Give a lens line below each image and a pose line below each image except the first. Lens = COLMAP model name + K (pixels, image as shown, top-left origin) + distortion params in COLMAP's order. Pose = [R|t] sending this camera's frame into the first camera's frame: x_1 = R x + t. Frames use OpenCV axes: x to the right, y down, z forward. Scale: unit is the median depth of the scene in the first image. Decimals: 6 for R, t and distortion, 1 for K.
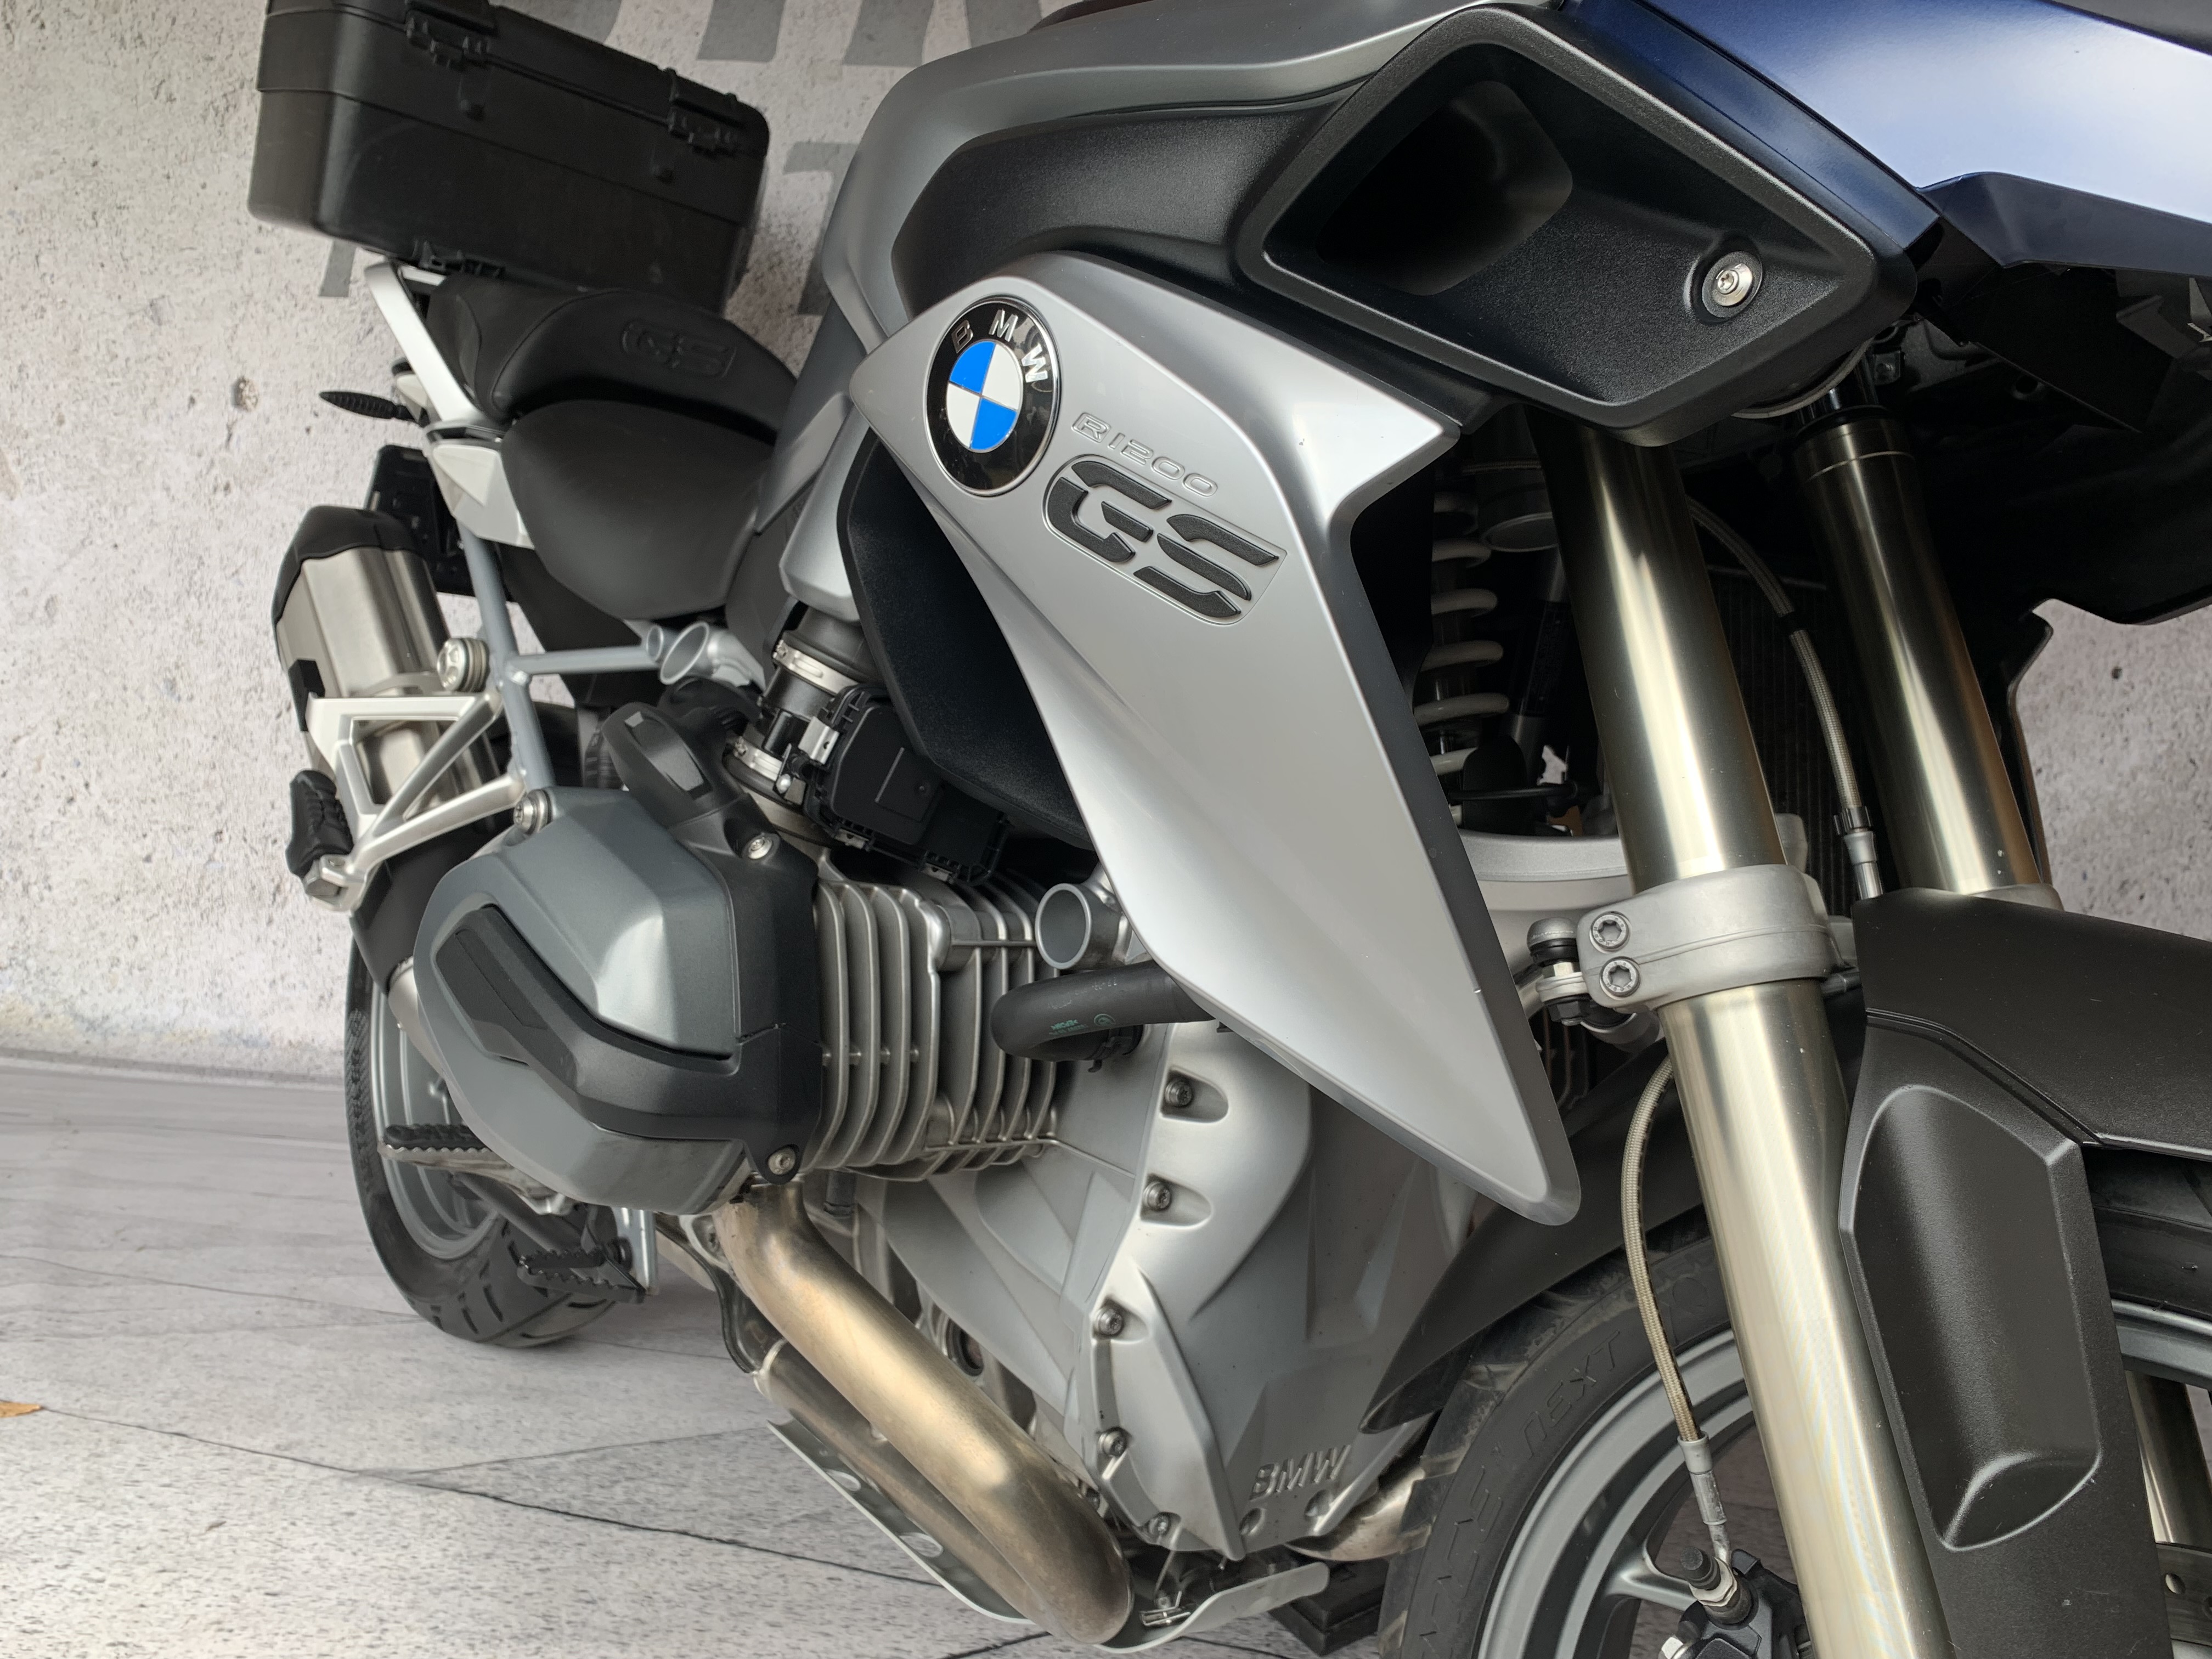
lens RADIAL K [[1759.5, 0, 1116.6], [0, 1759.5, 798.7], [0, 0, 1]] dist [0.014598, 0.005521]
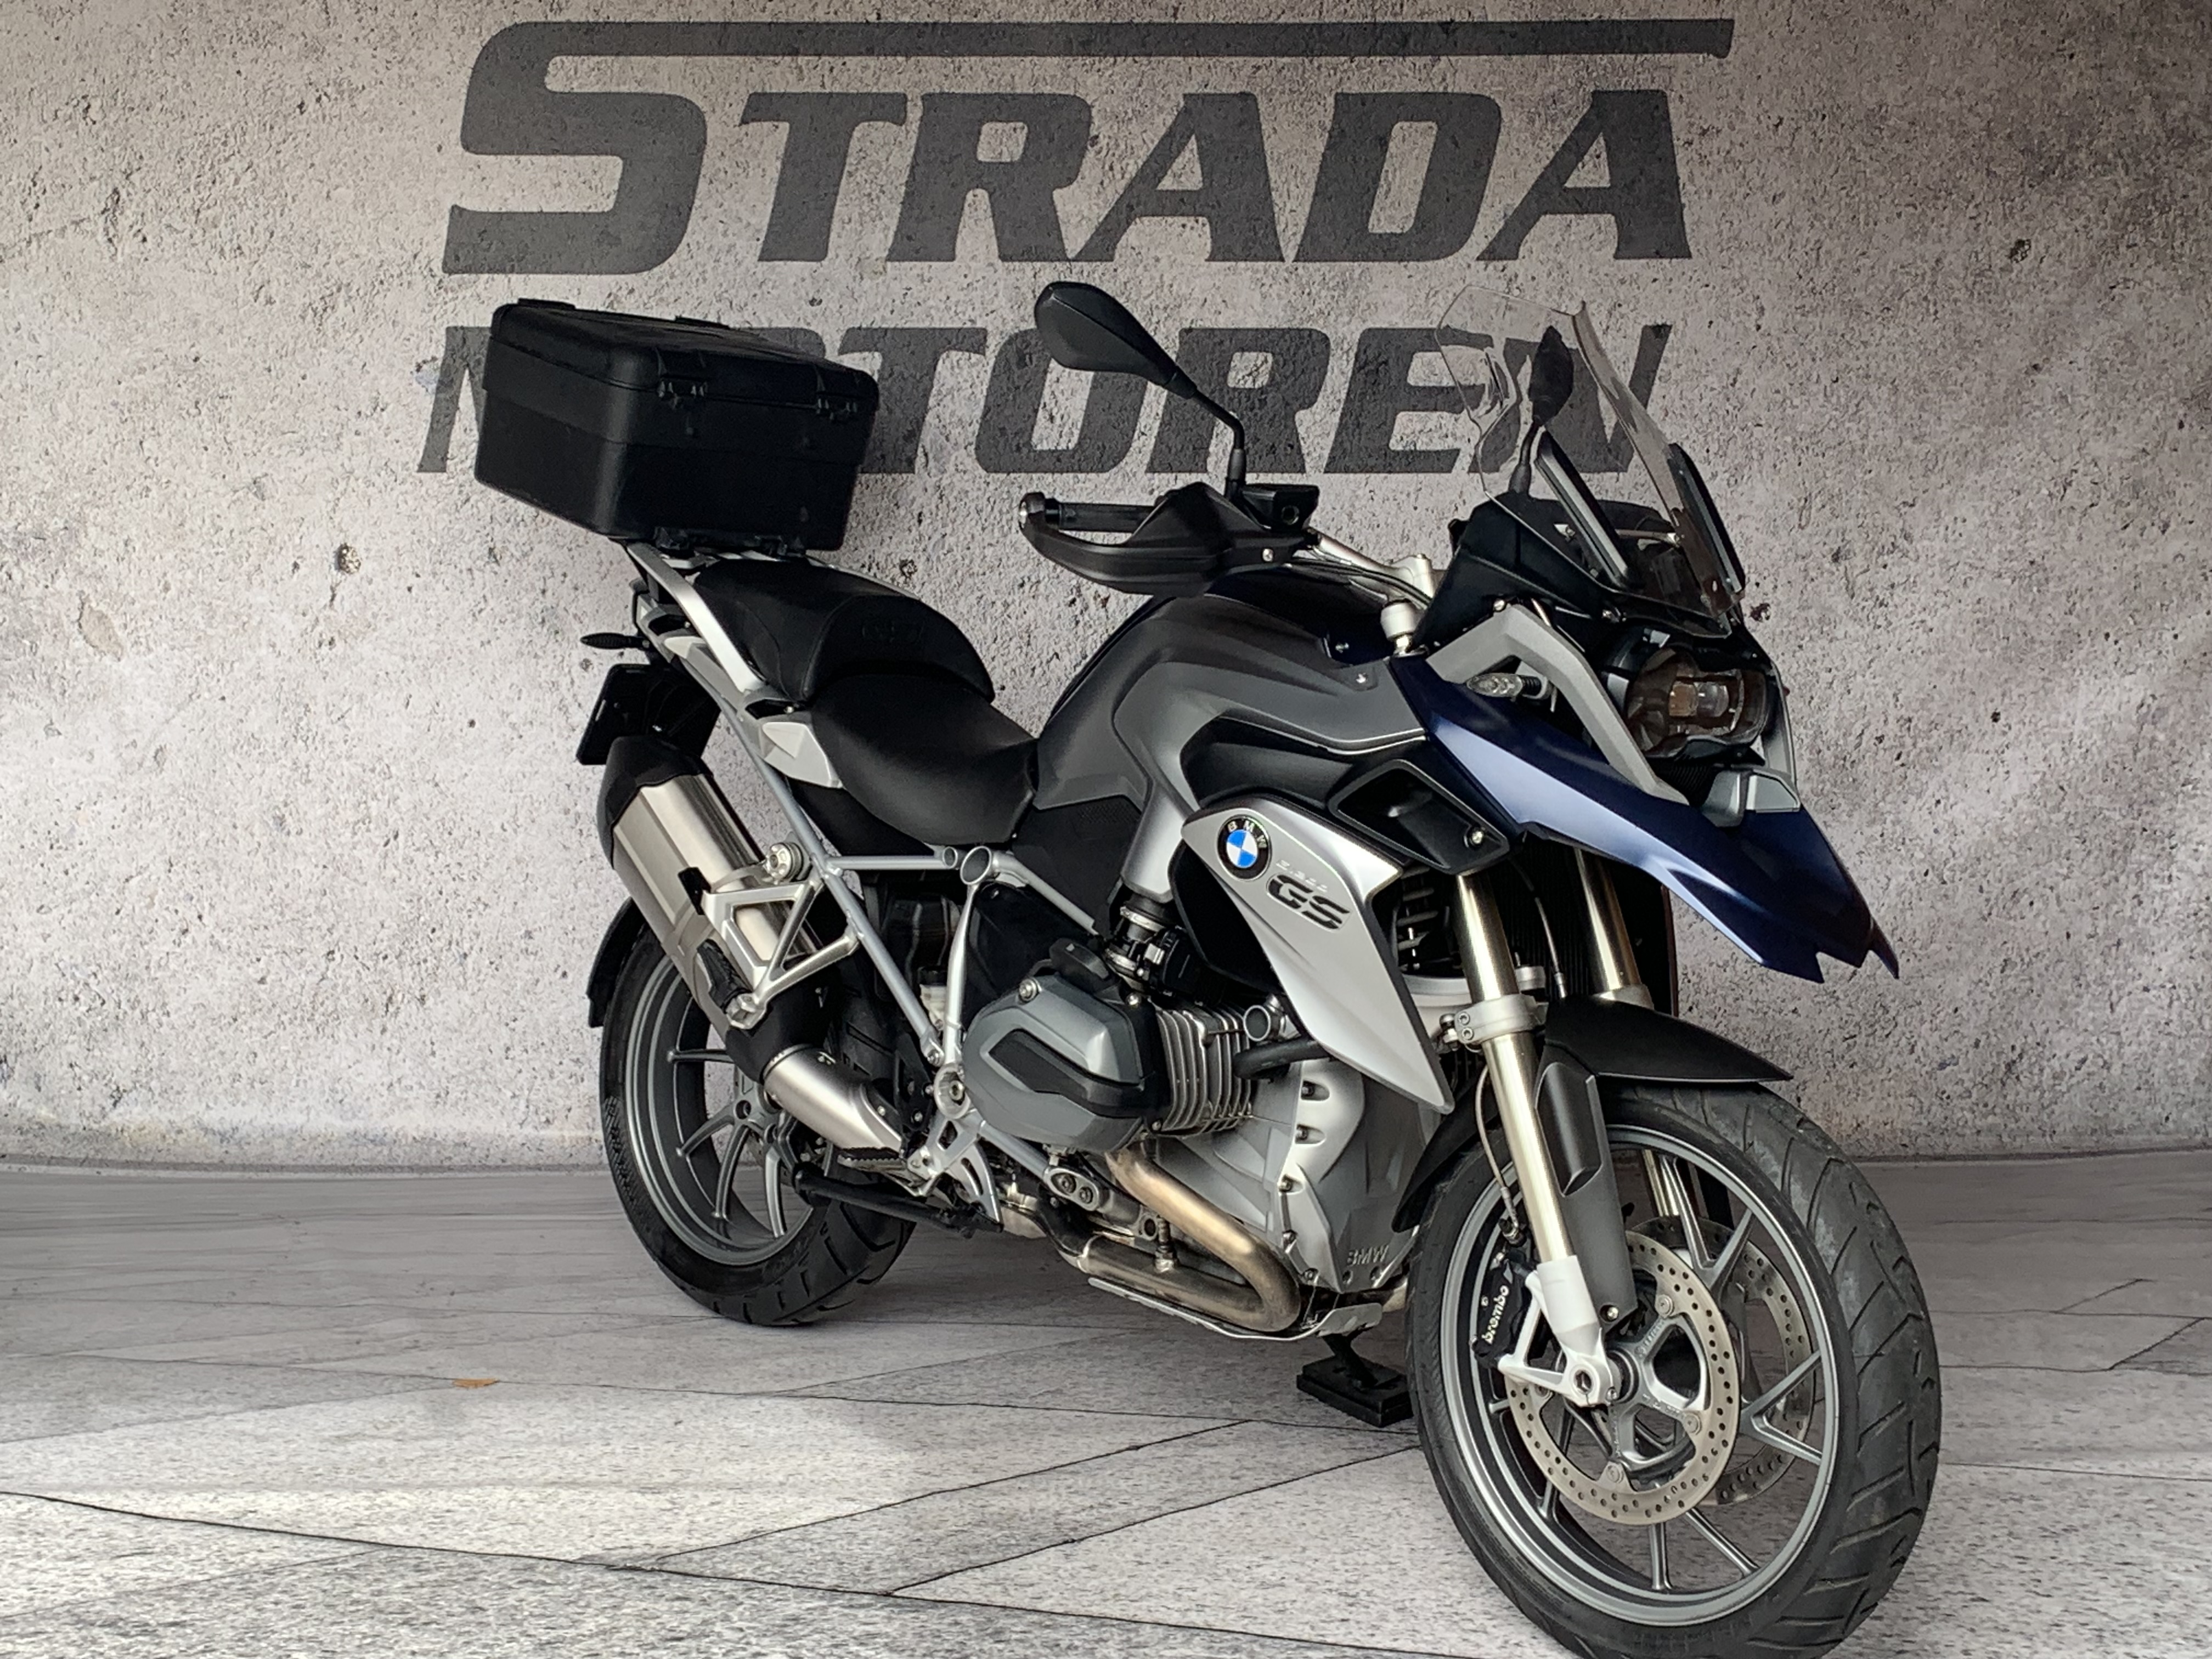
lens RADIAL K [[3291.2, 0, 1111.0], [0, 3291.2, 764.9], [0, 0, 1]] dist [0.224650, -0.641844]
pose [[0.995871, -0.062627, 0.065724, -0.170524], [0.060396, 0.997547, 0.035393, -0.152820], [-0.067780, -0.031277, 0.997210, -1.175570]]
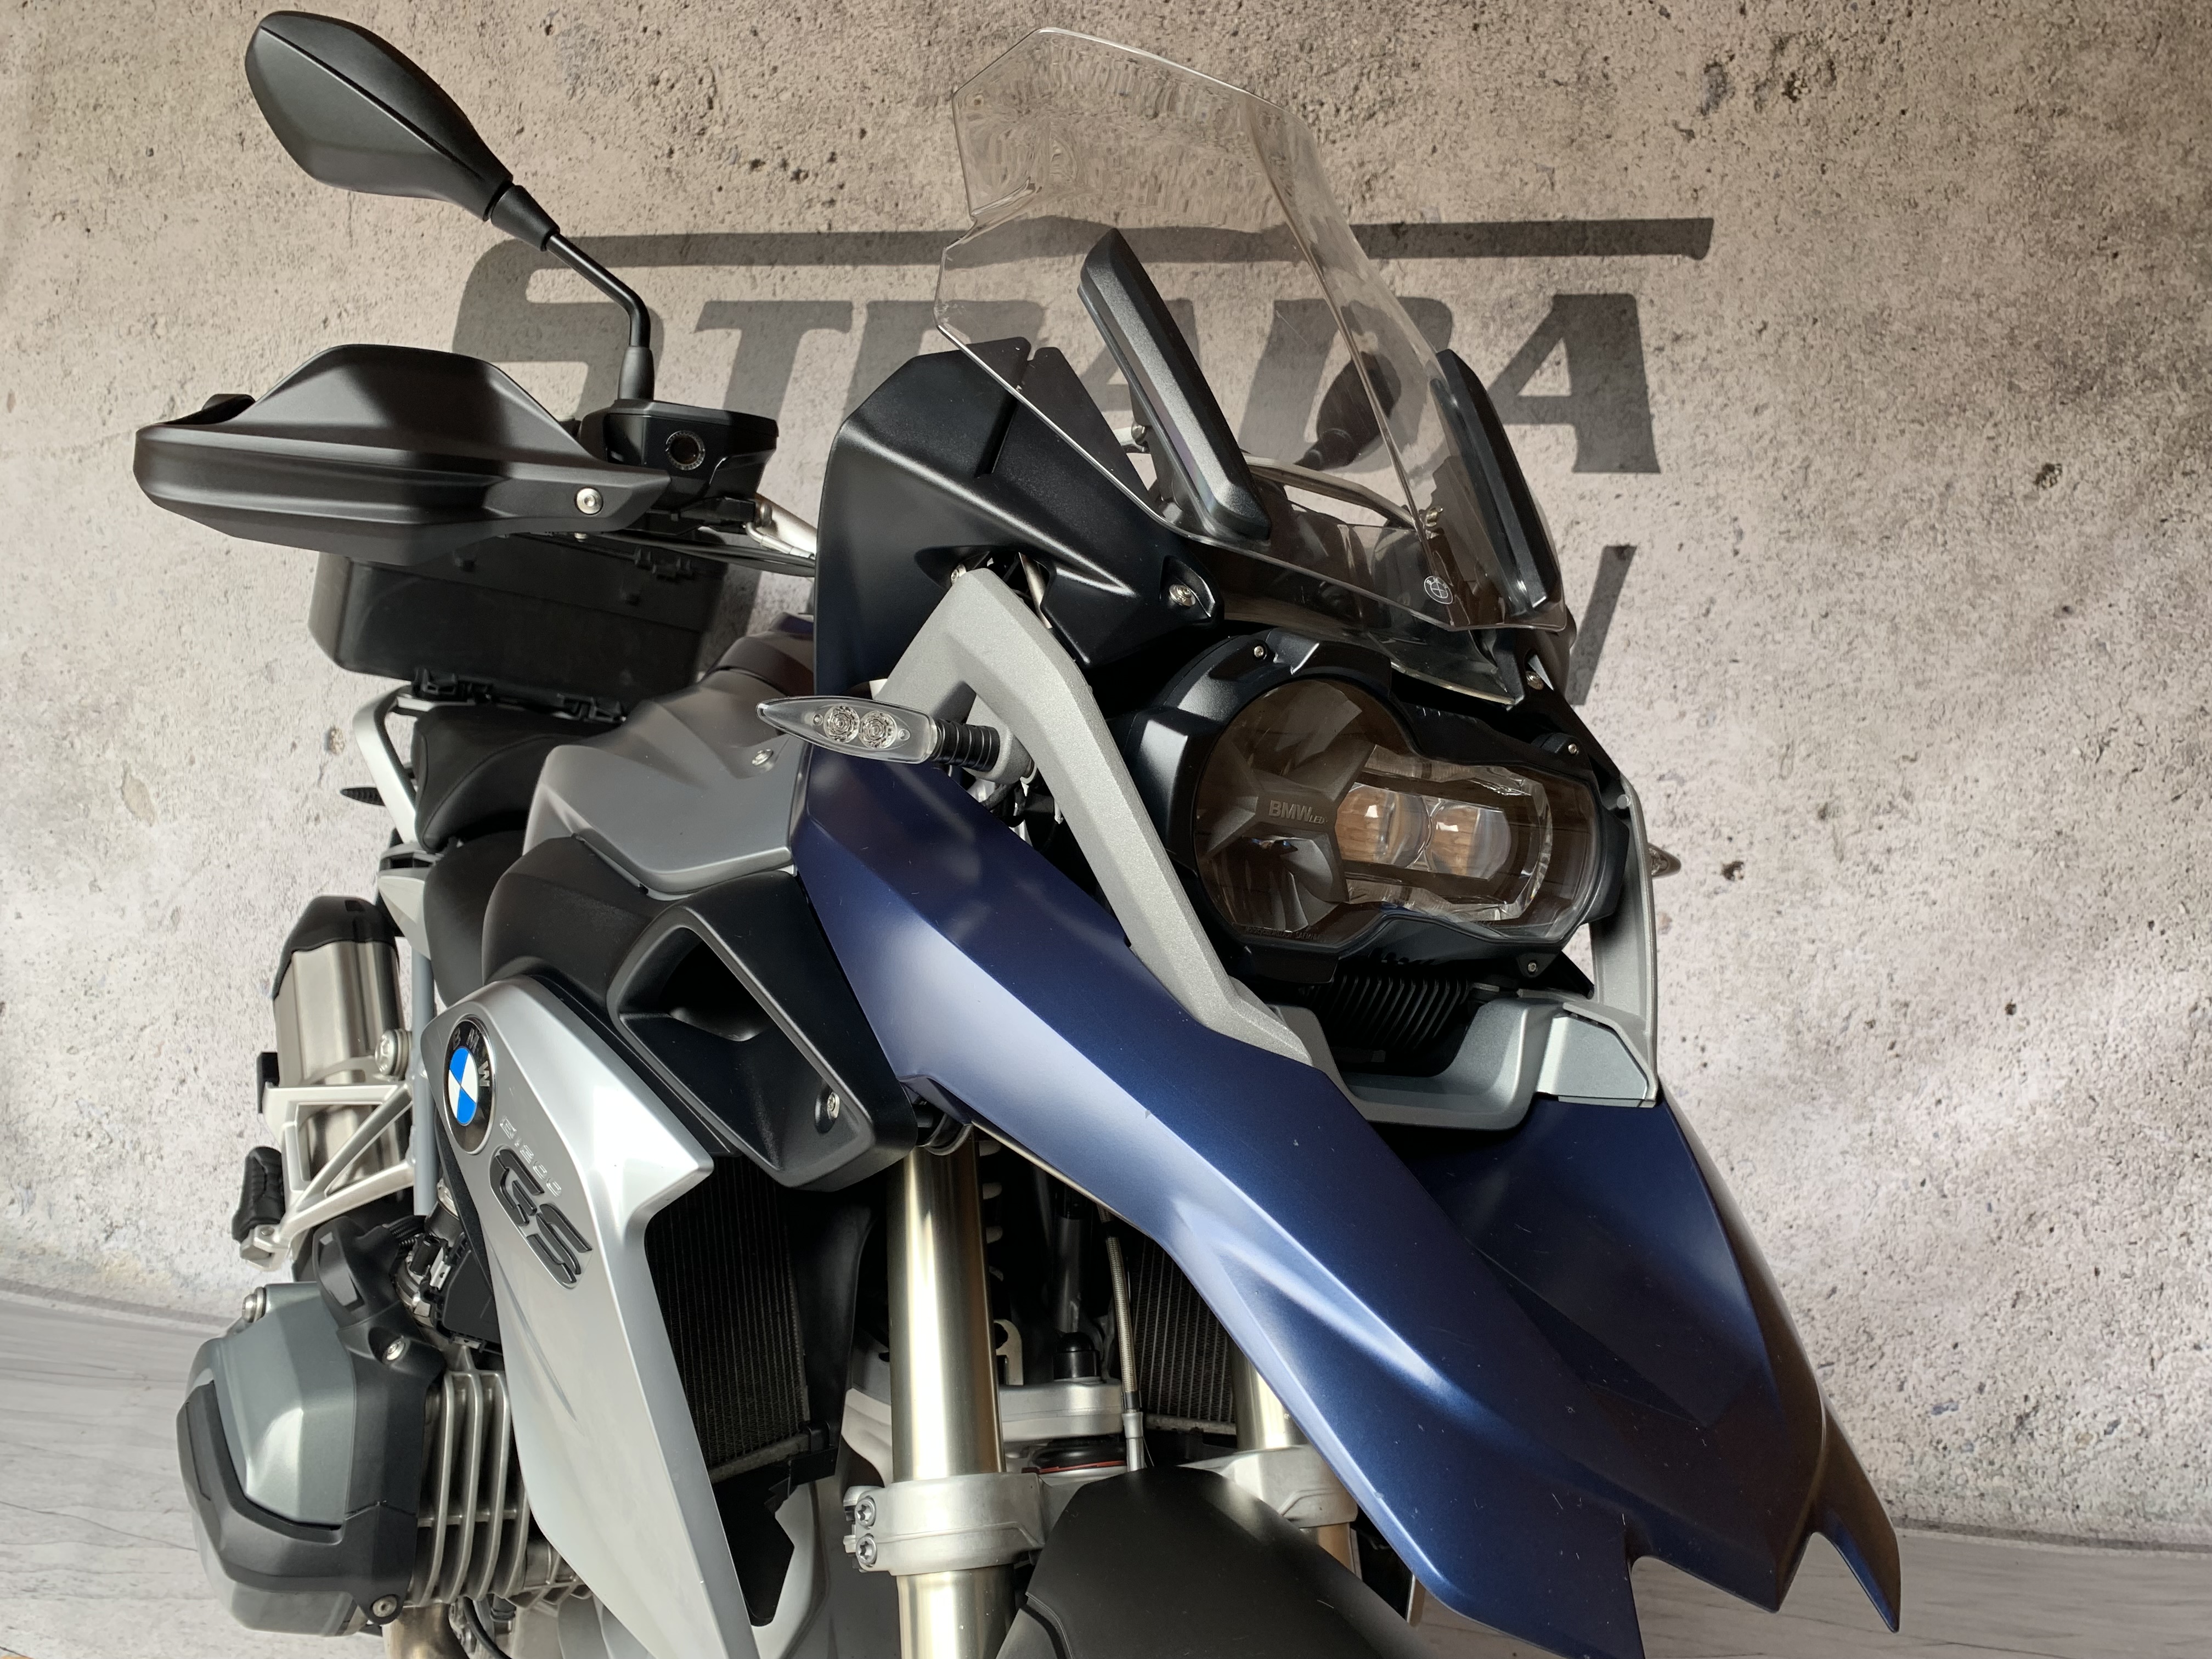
lens RADIAL K [[1752.7, 0, 1084.2], [0, 1752.7, 791.3], [0, 0, 1]] dist [0.004052, 0.013367]
pose [[0.991987, -0.001336, -0.126330, 0.157991], [-0.011562, 0.994787, -0.101312, -0.086928], [0.125807, 0.101961, 0.986801, -0.092304]]
